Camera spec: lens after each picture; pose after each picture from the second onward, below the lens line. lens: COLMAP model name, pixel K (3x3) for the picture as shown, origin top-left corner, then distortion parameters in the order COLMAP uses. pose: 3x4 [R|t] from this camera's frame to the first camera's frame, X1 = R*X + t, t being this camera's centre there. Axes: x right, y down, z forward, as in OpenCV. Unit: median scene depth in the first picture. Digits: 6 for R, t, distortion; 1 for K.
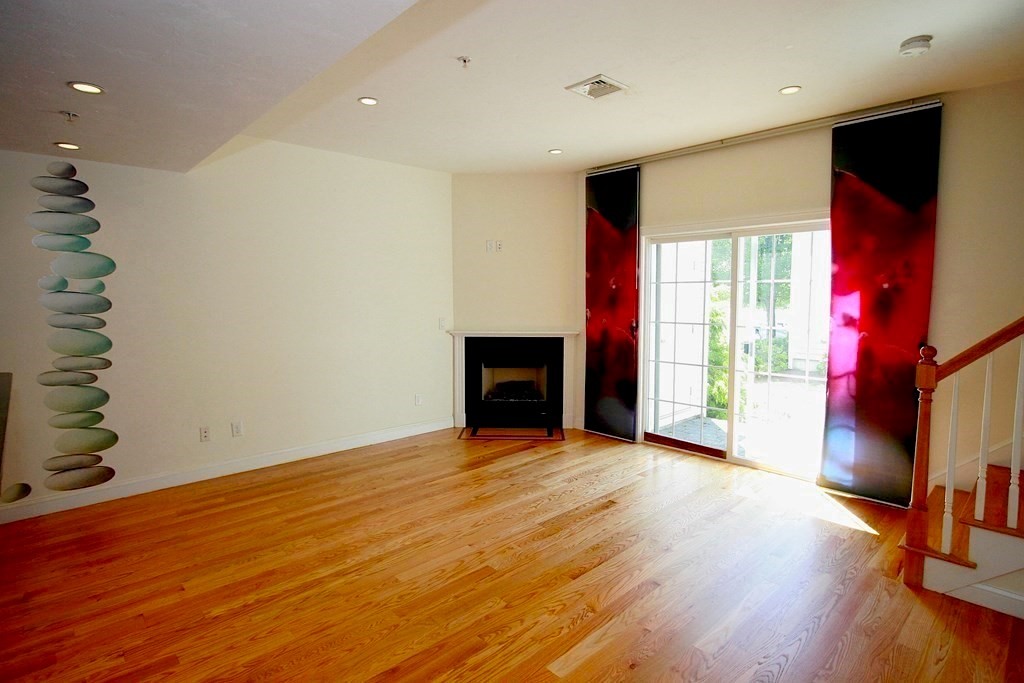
lens RADIAL K [[524.5, 0, 510.8], [0, 524.5, 340.4], [0, 0, 1]] dist [-0.018027, 0.000785]
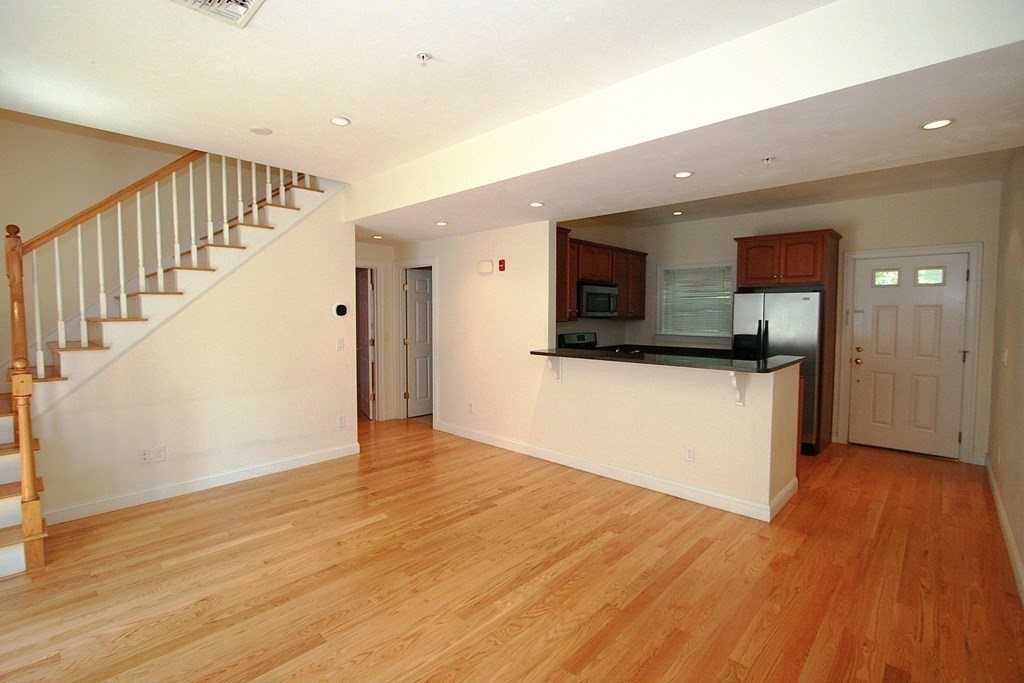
lens RADIAL K [[469.0, 0, 507.9], [0, 469.0, 337.1], [0, 0, 1]] dist [-0.019662, 0.001456]
pose [[-0.998091, 0.002640, -0.061705, -0.142156], [-0.006411, 0.989259, 0.146031, -0.132705], [0.061428, 0.146148, -0.987354, 1.454079]]
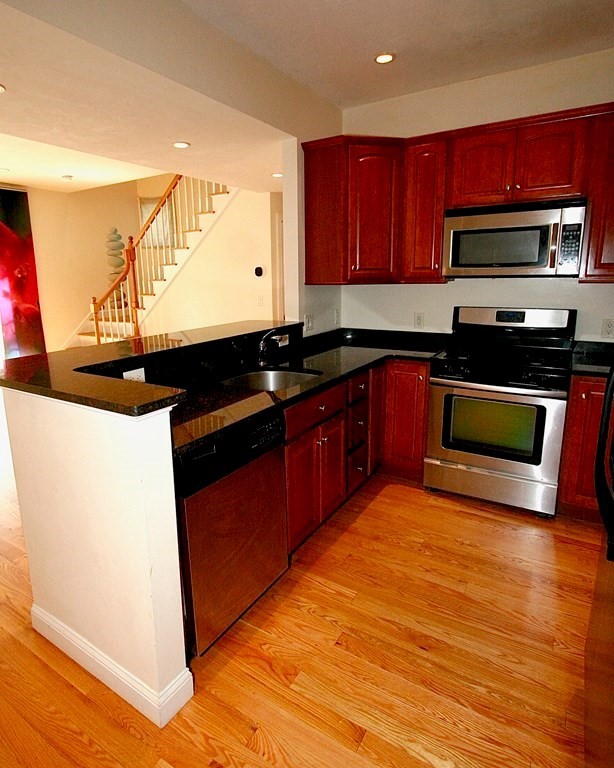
lens RADIAL K [[445.3, 0, 281.8], [0, 445.3, 363.6], [0, 0, 1]] dist [-0.015967, 0.000204]
pose [[-0.239568, -0.185373, 0.953018, -1.214531], [0.111890, 0.969791, 0.216762, -0.030204], [-0.964410, 0.158563, -0.211590, 0.419117]]
